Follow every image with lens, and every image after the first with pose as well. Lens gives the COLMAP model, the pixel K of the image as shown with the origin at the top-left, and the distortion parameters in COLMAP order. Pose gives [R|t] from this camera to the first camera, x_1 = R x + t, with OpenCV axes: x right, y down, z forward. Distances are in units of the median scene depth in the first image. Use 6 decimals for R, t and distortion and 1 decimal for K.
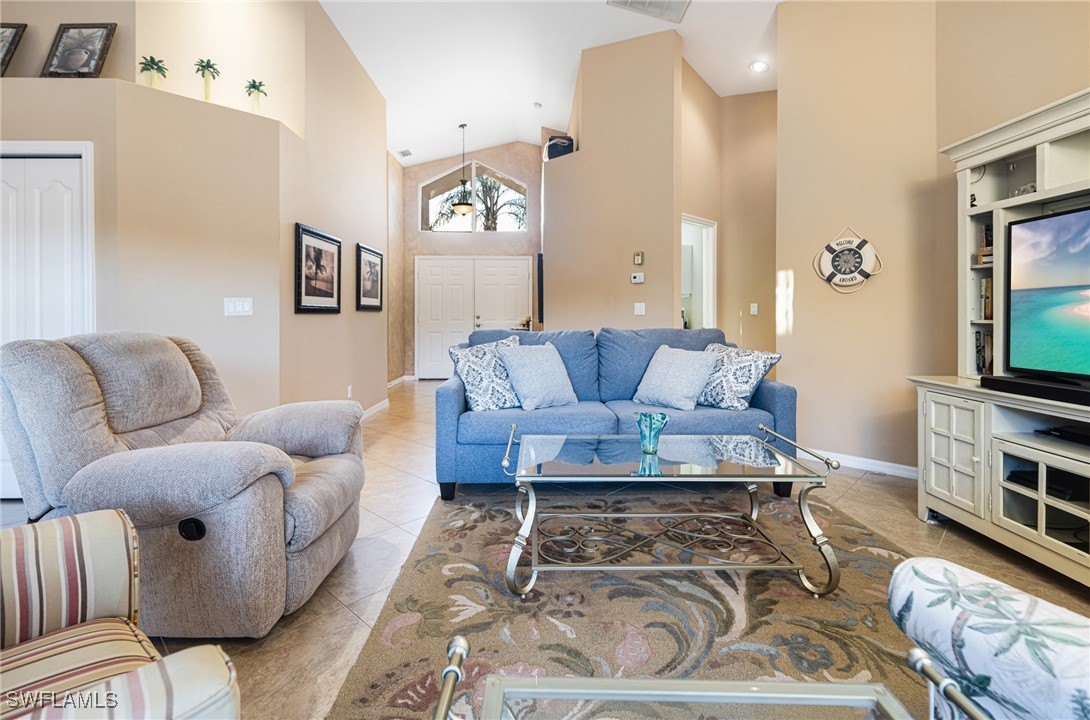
lens RADIAL K [[497.5, 0, 546.2], [0, 497.5, 318.9], [0, 0, 1]] dist [0.002057, 0.000281]
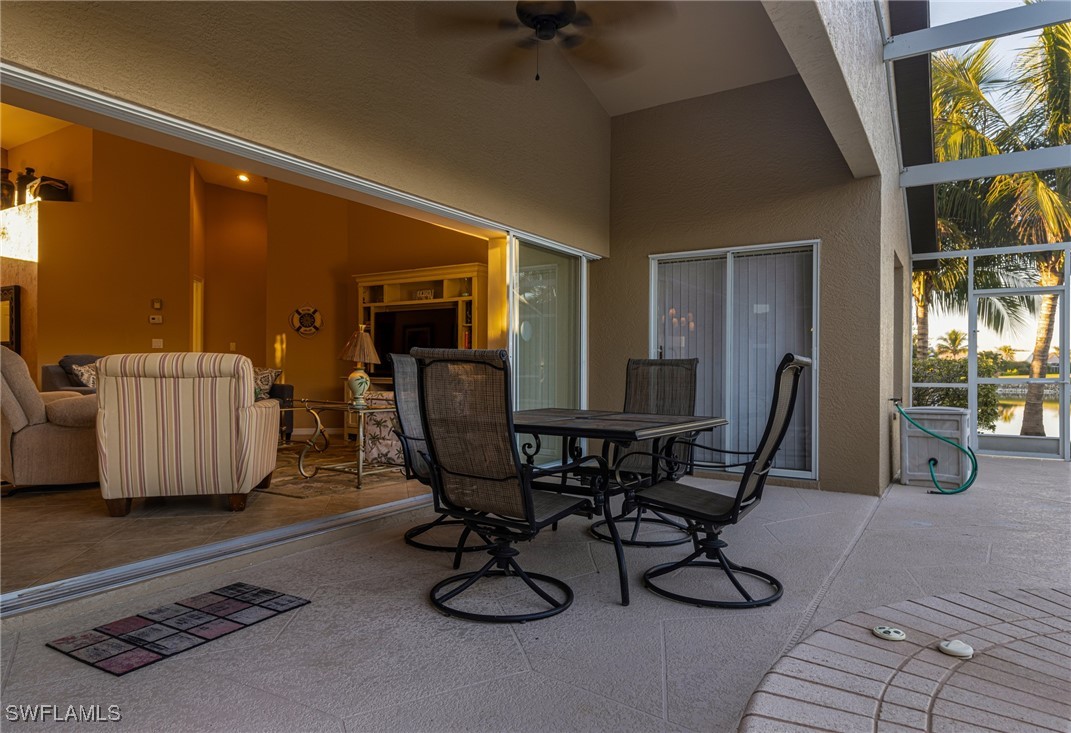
lens RADIAL K [[640.9, 0, 535.5], [0, 640.9, 369.6], [0, 0, 1]] dist [0.018861, 0.000493]
pose [[0.544174, 0.001094, 0.838971, -0.910638], [0.002088, 0.999994, -0.002658, 0.071660], [-0.838970, 0.003198, 0.544169, -0.972409]]
